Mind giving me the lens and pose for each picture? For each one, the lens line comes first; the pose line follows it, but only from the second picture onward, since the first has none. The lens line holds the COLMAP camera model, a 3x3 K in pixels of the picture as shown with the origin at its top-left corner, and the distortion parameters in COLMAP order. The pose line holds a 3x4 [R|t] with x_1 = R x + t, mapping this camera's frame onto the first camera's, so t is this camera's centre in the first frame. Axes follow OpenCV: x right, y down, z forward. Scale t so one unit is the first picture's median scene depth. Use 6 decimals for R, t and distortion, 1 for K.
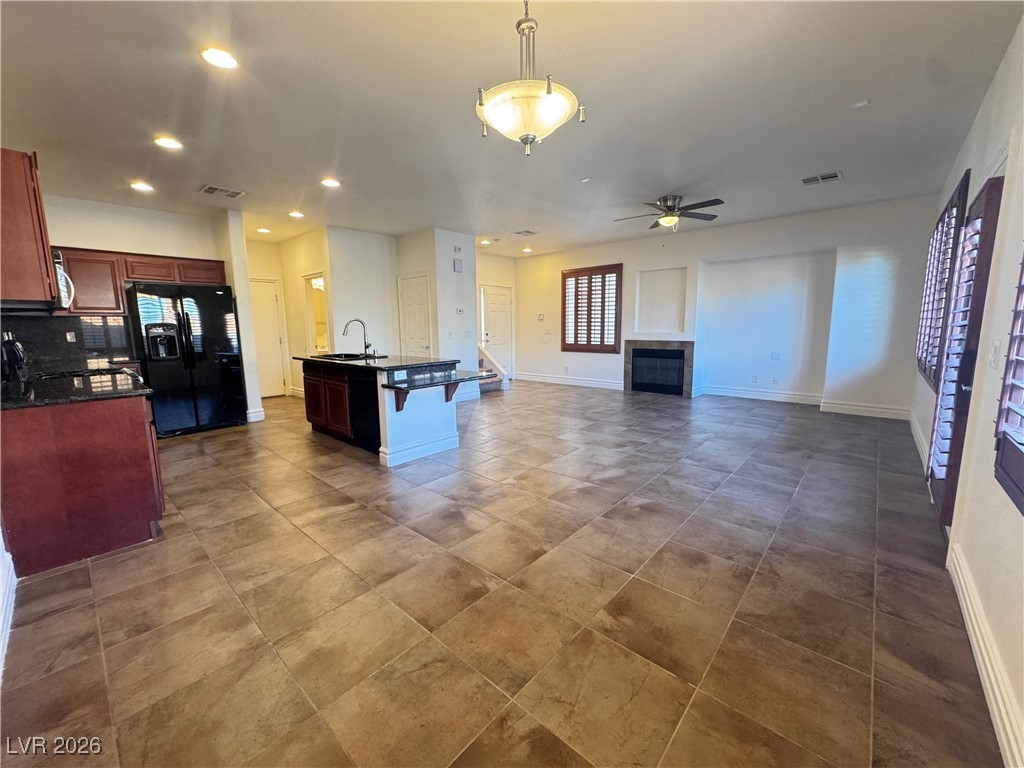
lens RADIAL K [[409.5, 0, 513.3], [0, 409.5, 383.2], [0, 0, 1]] dist [-0.000882, -0.000004]
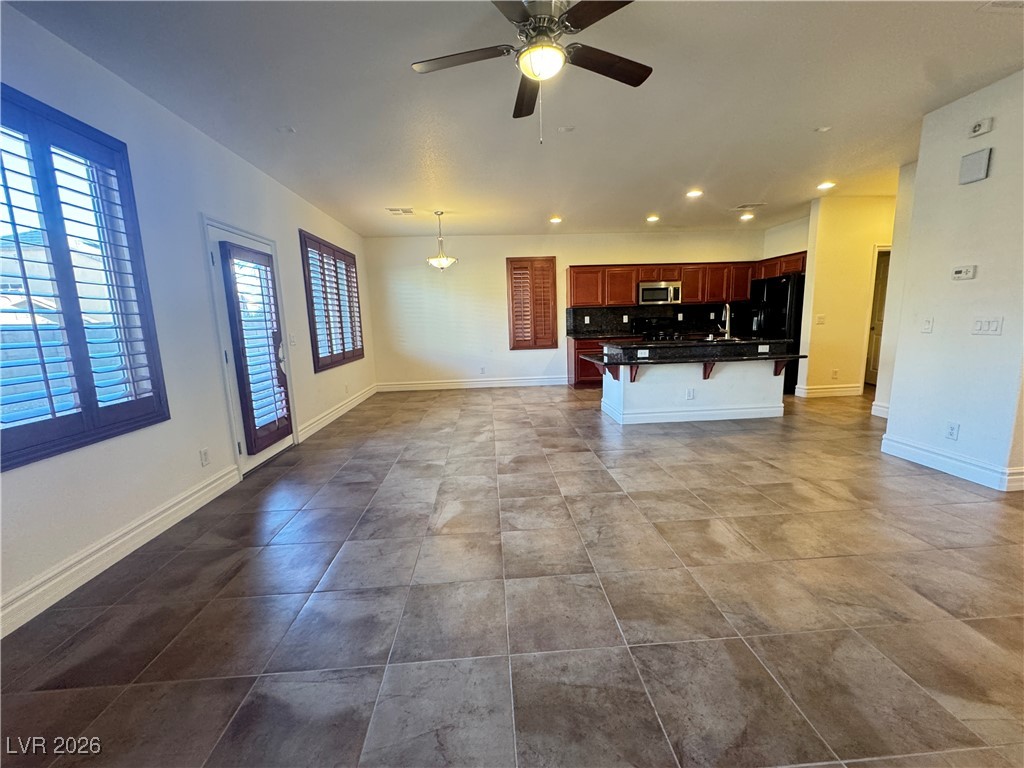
lens RADIAL K [[409.5, 0, 513.3], [0, 409.5, 383.2], [0, 0, 1]] dist [-0.000882, -0.000004]
pose [[-0.703578, 0.144013, -0.695872, 0.970382], [-0.061201, 0.963331, 0.261244, -0.263574], [0.707978, 0.226394, -0.668964, 1.768907]]
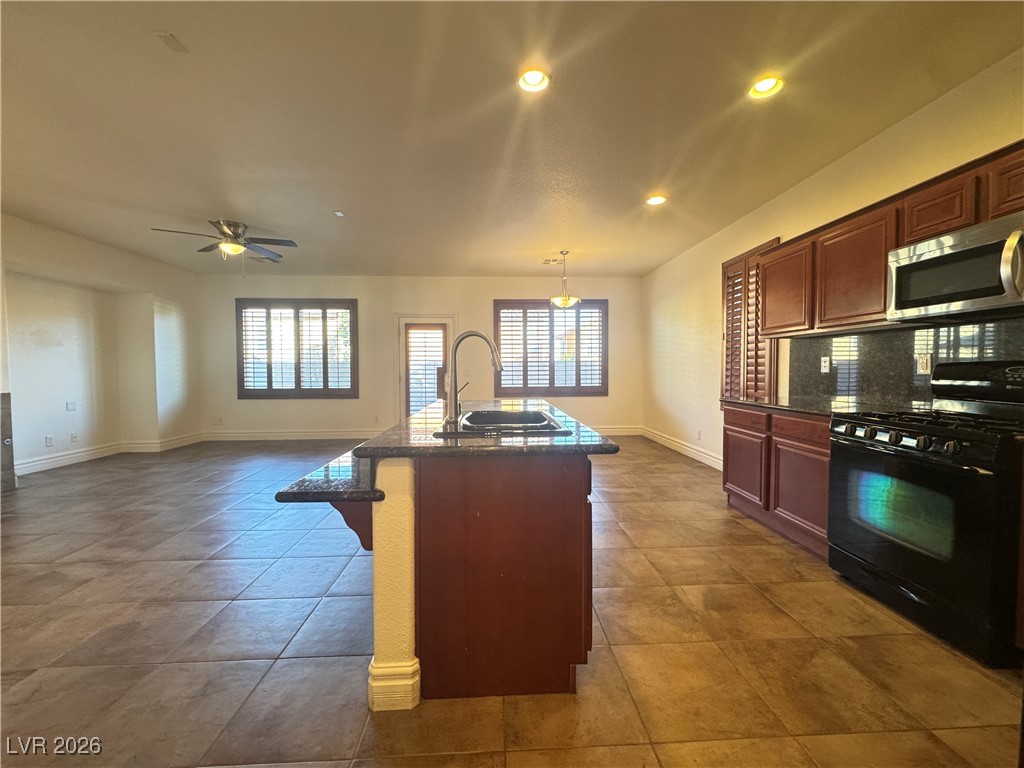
lens RADIAL K [[409.5, 0, 513.3], [0, 409.5, 383.2], [0, 0, 1]] dist [-0.000882, -0.000004]
pose [[-0.701866, -0.009487, 0.712246, -0.920055], [0.115215, 0.985232, 0.126660, -0.199268], [-0.702929, 0.170960, -0.690408, 1.647870]]
